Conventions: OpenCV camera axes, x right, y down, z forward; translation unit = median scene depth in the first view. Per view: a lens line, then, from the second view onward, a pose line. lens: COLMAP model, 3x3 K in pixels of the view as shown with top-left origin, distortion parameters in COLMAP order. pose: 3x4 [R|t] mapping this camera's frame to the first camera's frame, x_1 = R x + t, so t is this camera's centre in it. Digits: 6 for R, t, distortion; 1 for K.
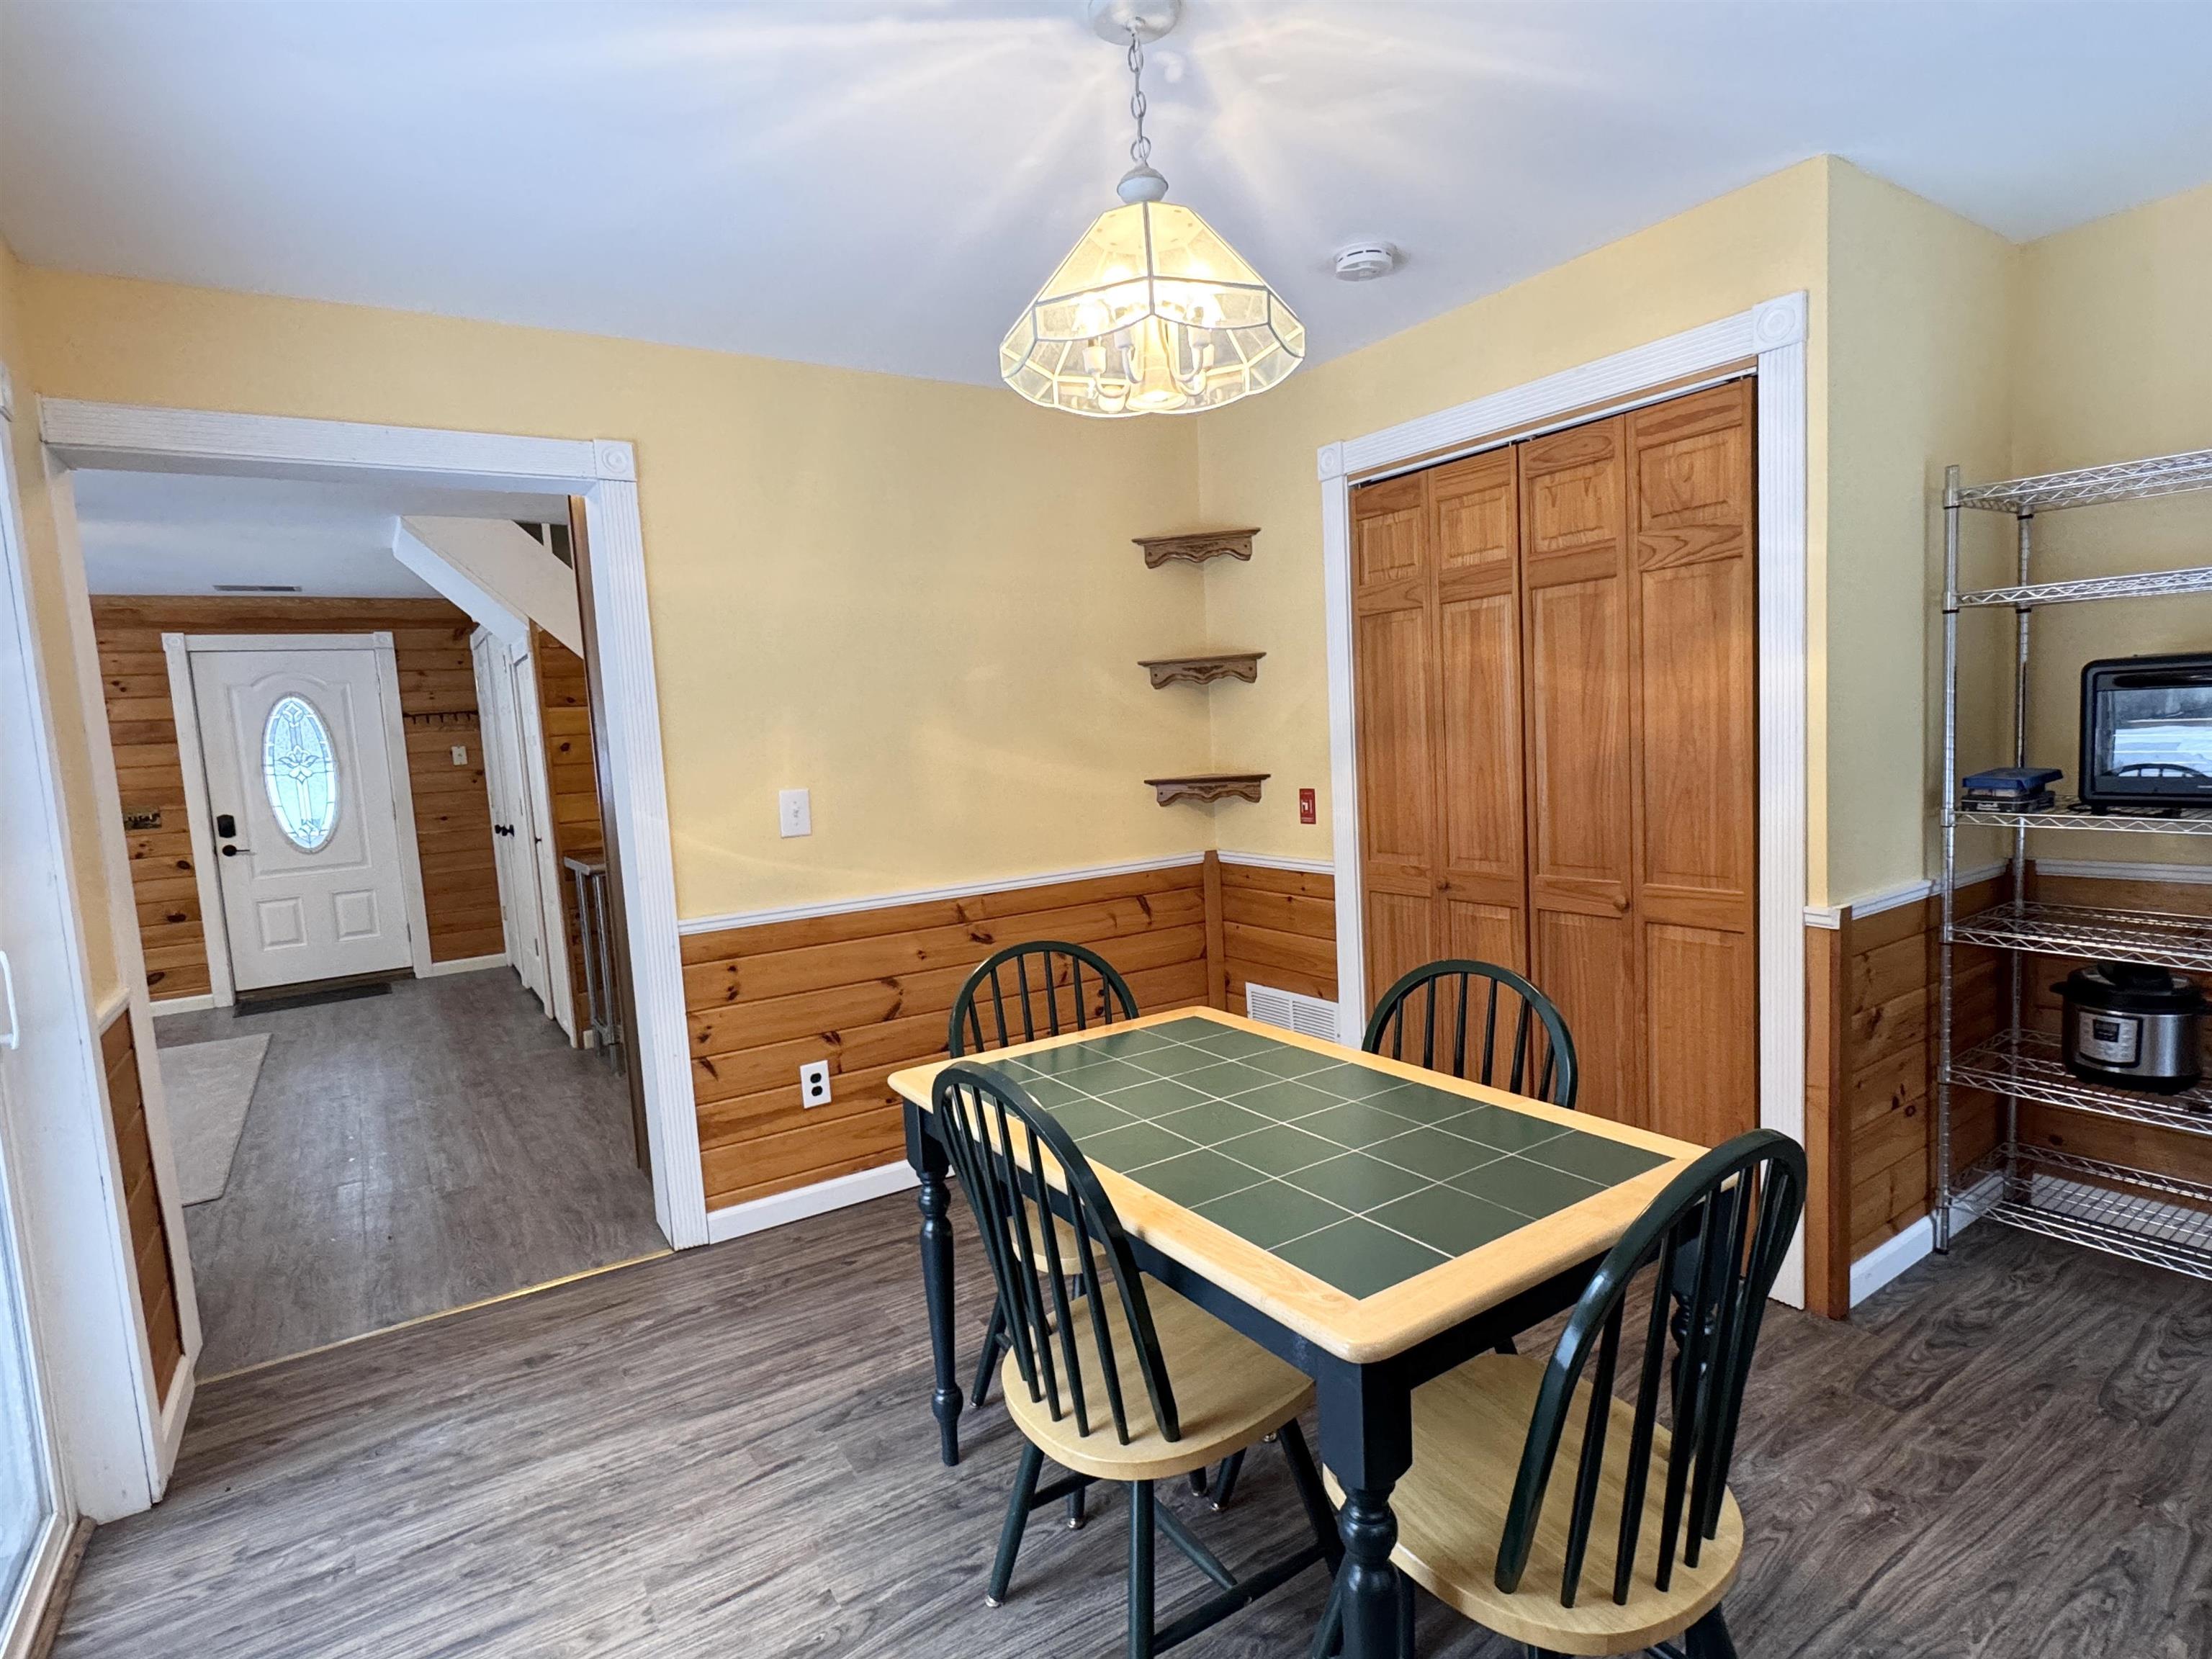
lens RADIAL K [[1142.3, 0, 1111.3], [0, 1142.3, 837.6], [0, 0, 1]] dist [-0.001242, 0.000762]
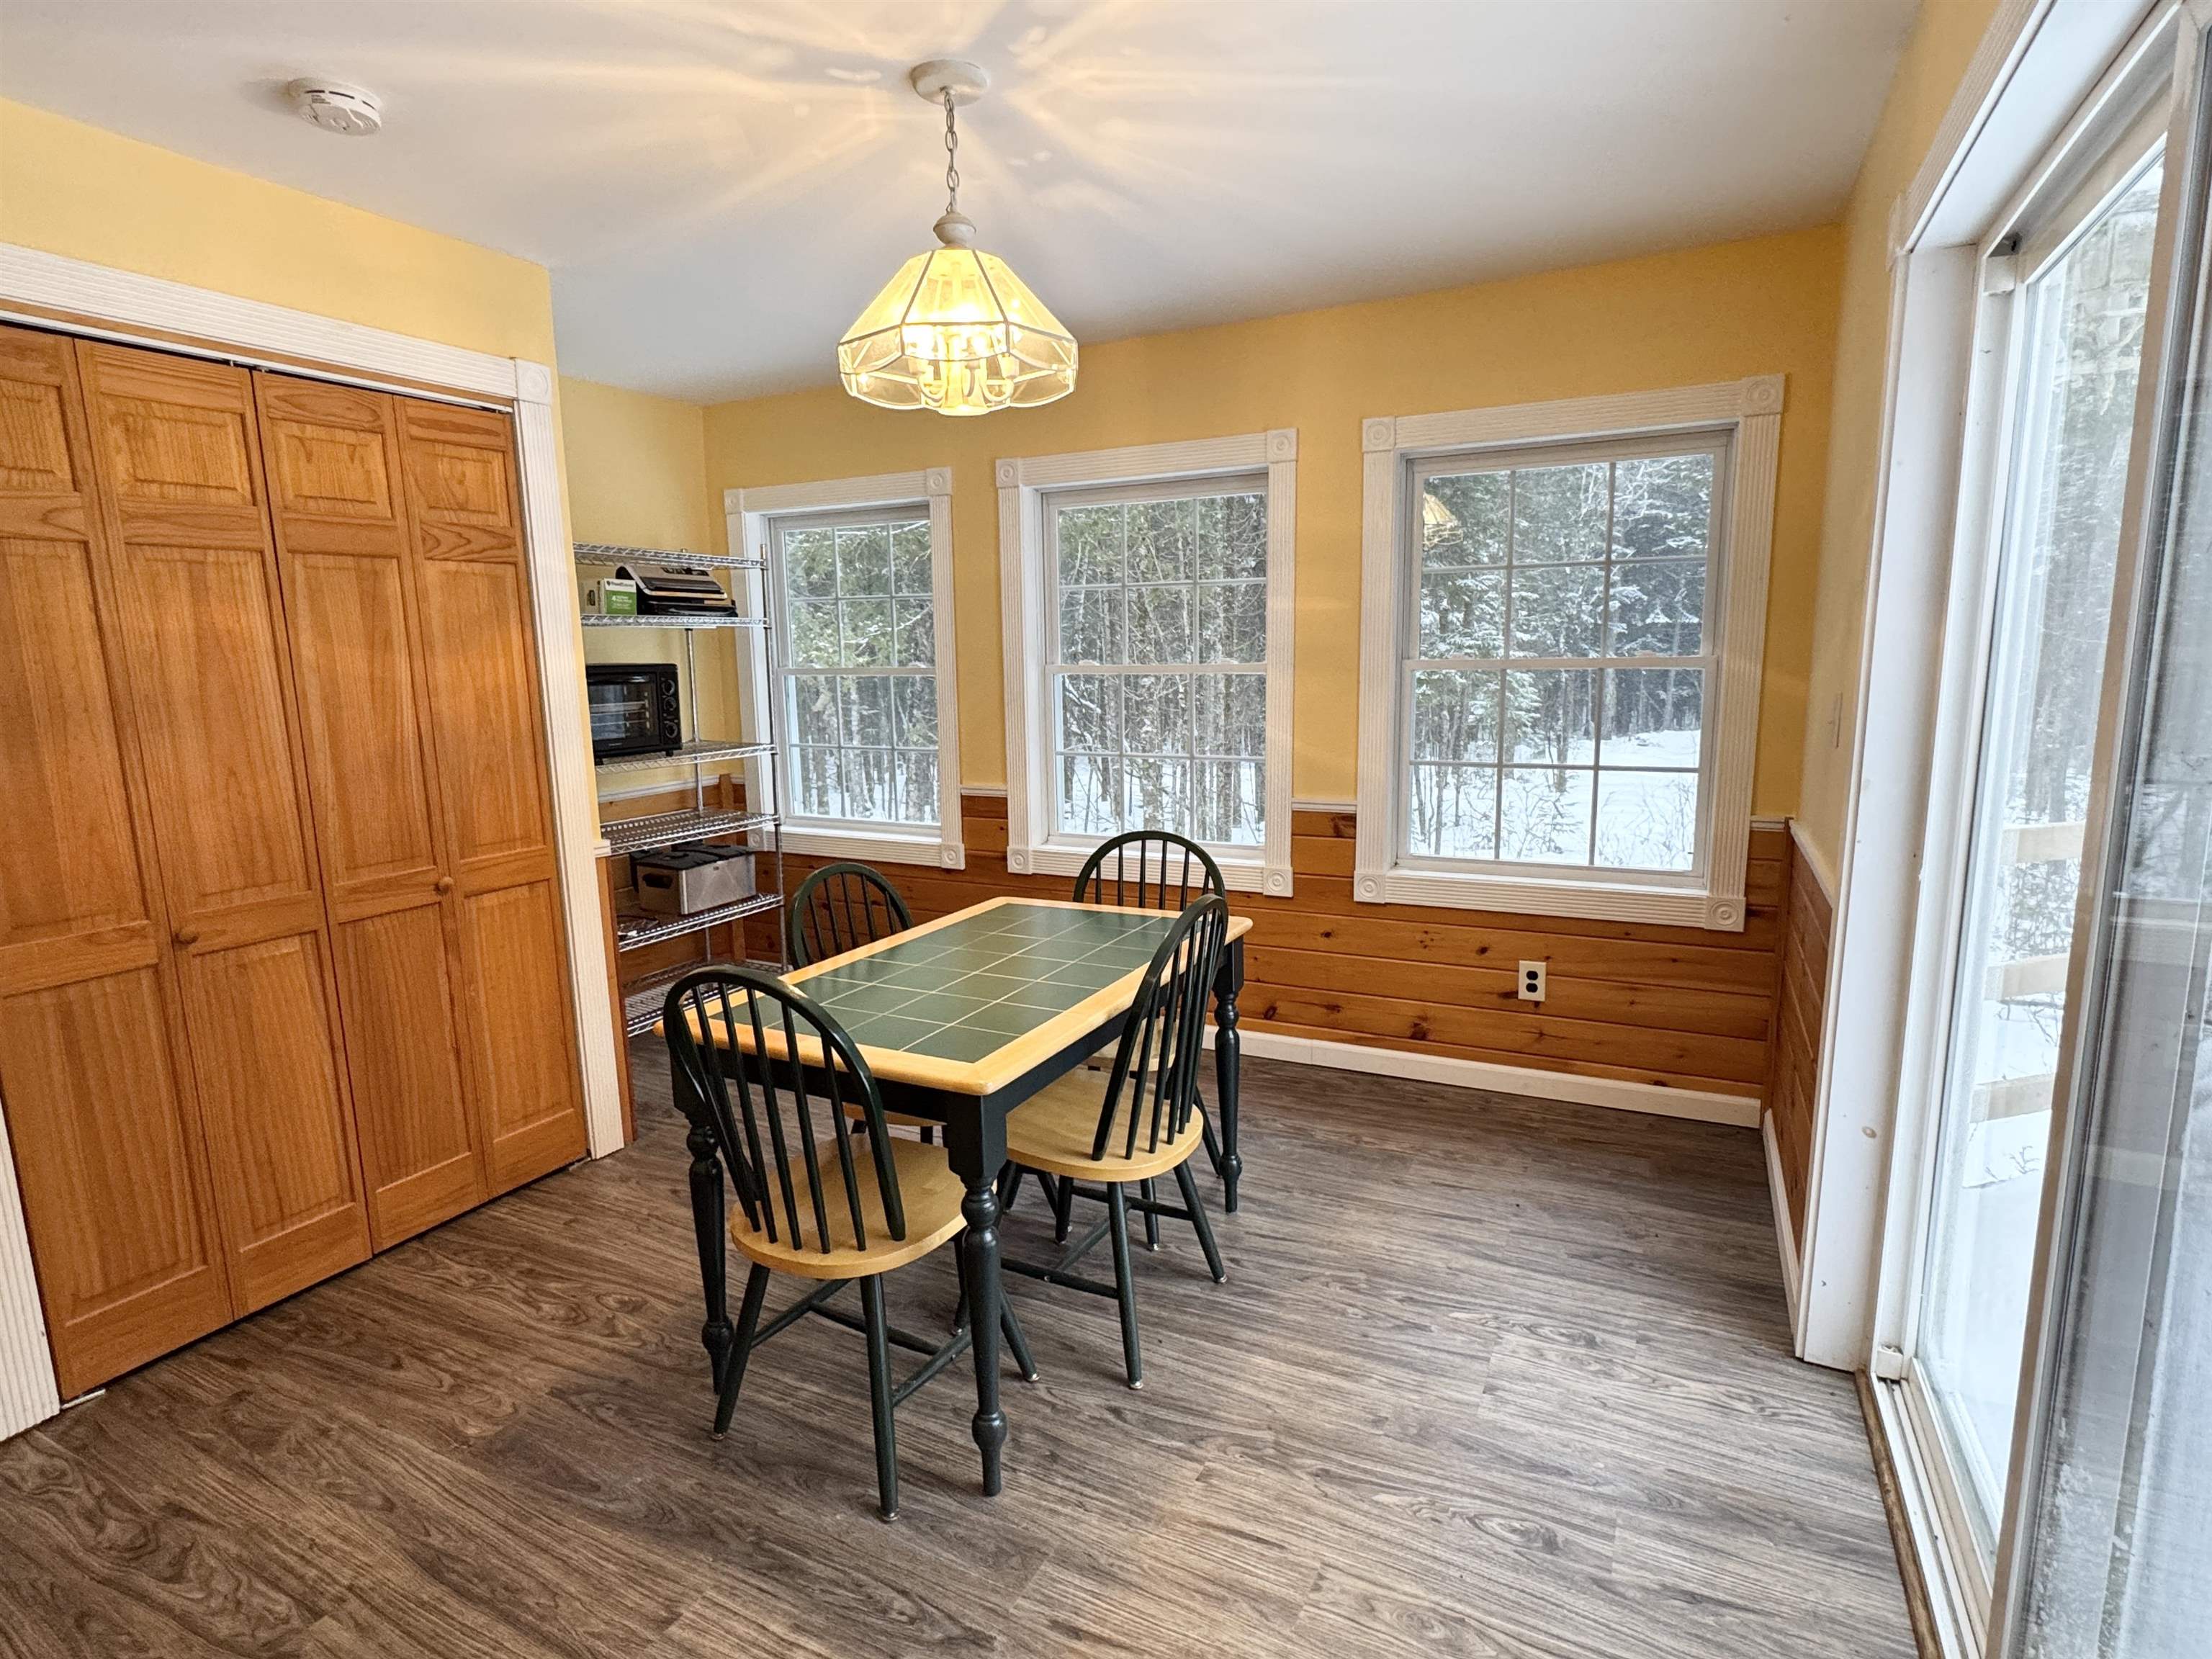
lens RADIAL K [[1142.3, 0, 1107.1], [0, 1142.3, 835.5], [0, 0, 1]] dist [-0.001242, 0.000762]
pose [[-0.485367, -0.077475, 0.870871, -0.306673], [0.131961, 0.978164, 0.160566, -0.030398], [-0.864295, 0.192854, -0.464545, 0.410058]]
